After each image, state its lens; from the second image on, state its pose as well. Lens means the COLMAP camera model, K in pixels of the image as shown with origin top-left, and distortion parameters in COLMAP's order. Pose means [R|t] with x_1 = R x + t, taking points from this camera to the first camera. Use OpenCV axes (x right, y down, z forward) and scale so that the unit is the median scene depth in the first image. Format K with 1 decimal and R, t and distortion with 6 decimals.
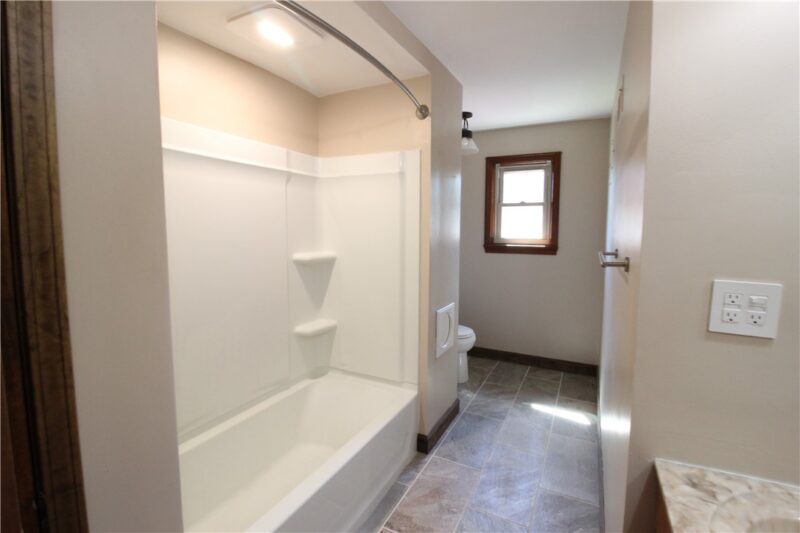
lens RADIAL K [[370.3, 0, 403.9], [0, 370.3, 257.9], [0, 0, 1]] dist [0.002842, -0.015505]
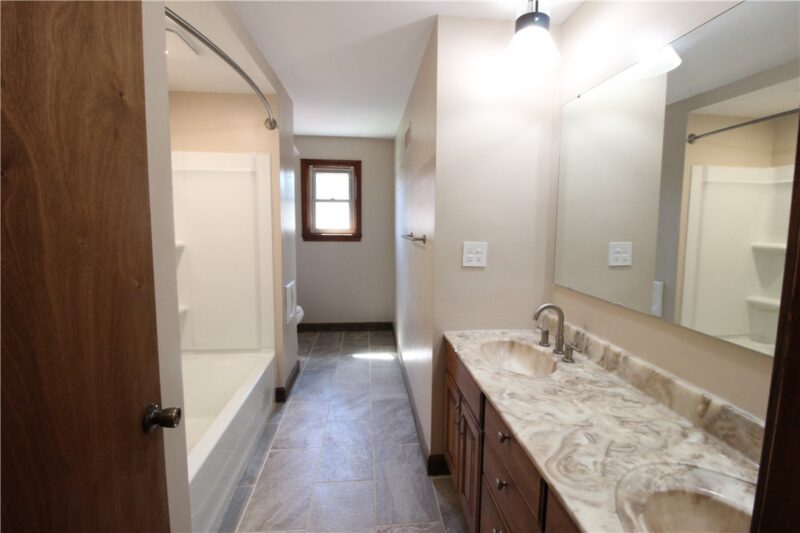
lens RADIAL K [[370.3, 0, 403.9], [0, 370.3, 257.9], [0, 0, 1]] dist [0.002842, -0.015505]
pose [[0.840771, -0.046798, 0.539364, -0.202889], [0.037424, 0.998898, 0.028332, 0.023845], [-0.540095, -0.003636, 0.841596, -0.206959]]
